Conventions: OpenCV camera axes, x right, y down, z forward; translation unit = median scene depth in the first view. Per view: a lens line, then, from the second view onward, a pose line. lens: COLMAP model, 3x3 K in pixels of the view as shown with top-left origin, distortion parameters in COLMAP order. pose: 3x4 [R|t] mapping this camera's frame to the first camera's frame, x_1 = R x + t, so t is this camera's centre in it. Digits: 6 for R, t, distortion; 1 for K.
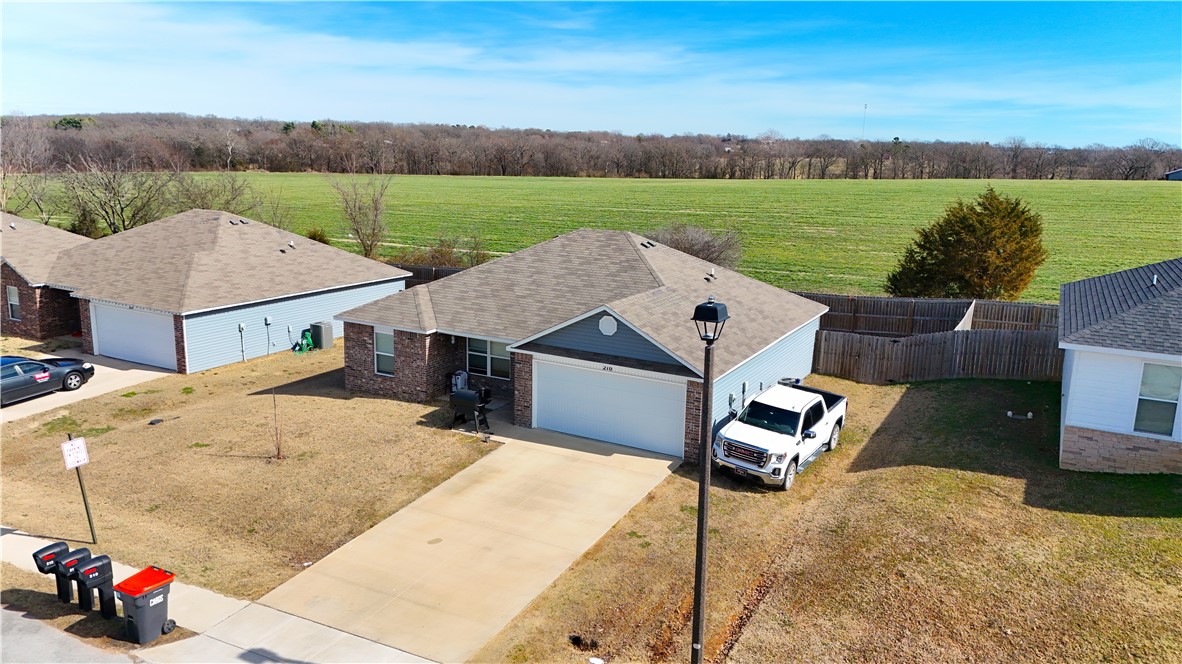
lens RADIAL K [[867.8, 0, 589.1], [0, 867.8, 324.7], [0, 0, 1]] dist [0.068599, -0.054864]
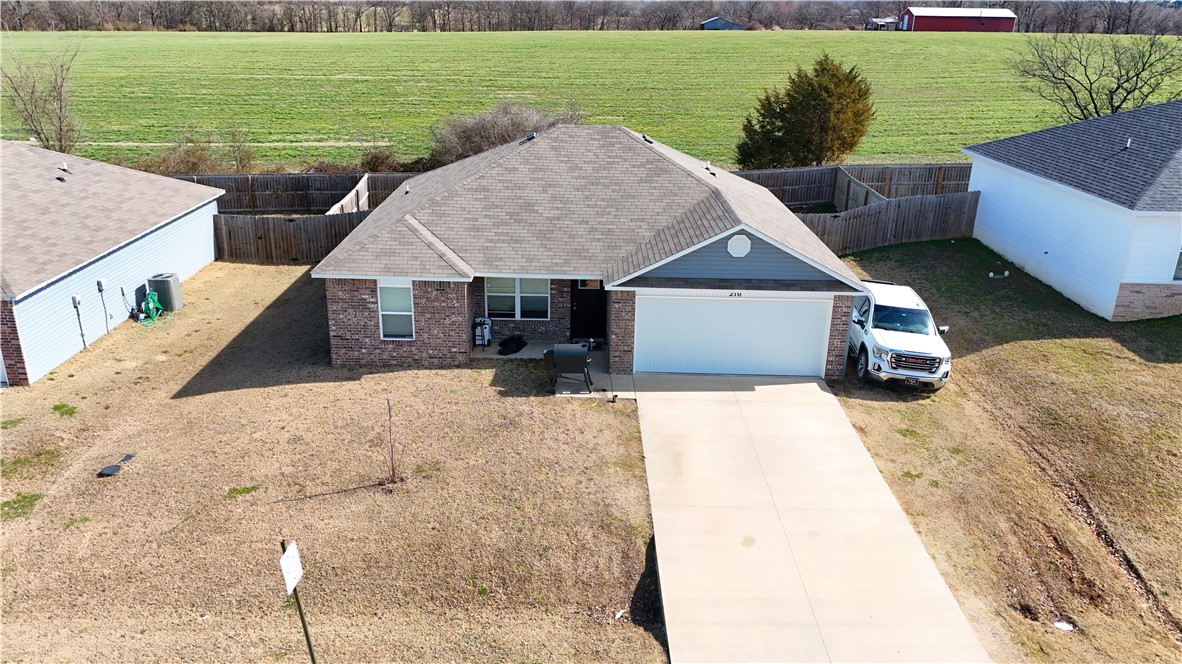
lens RADIAL K [[867.8, 0, 593.5], [0, 867.8, 332.9], [0, 0, 1]] dist [0.068599, -0.054864]
pose [[0.877866, -0.173575, 0.446344, -0.426966], [0.096692, 0.977053, 0.189783, -0.078192], [-0.469044, -0.123446, 0.874505, 0.245010]]
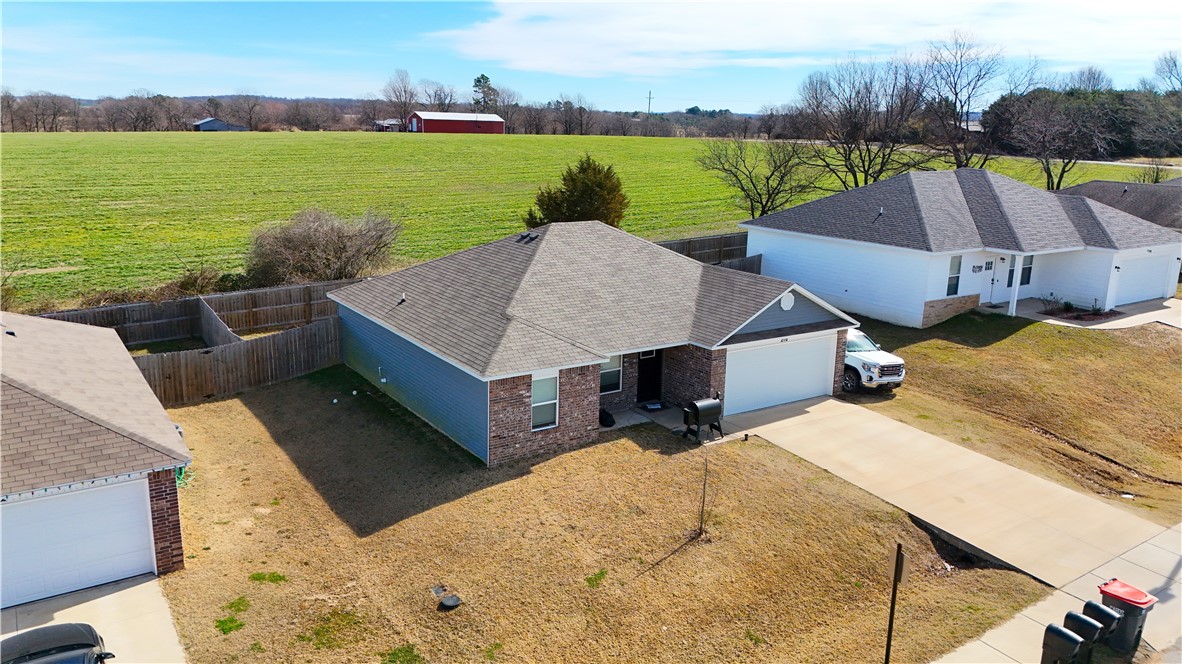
lens RADIAL K [[867.8, 0, 588.9], [0, 867.8, 332.2], [0, 0, 1]] dist [0.068599, -0.054864]
pose [[0.470508, -0.224933, 0.853245, -0.890169], [0.168772, 0.972053, 0.163186, -0.156239], [-0.866105, 0.067223, 0.495321, 0.557422]]
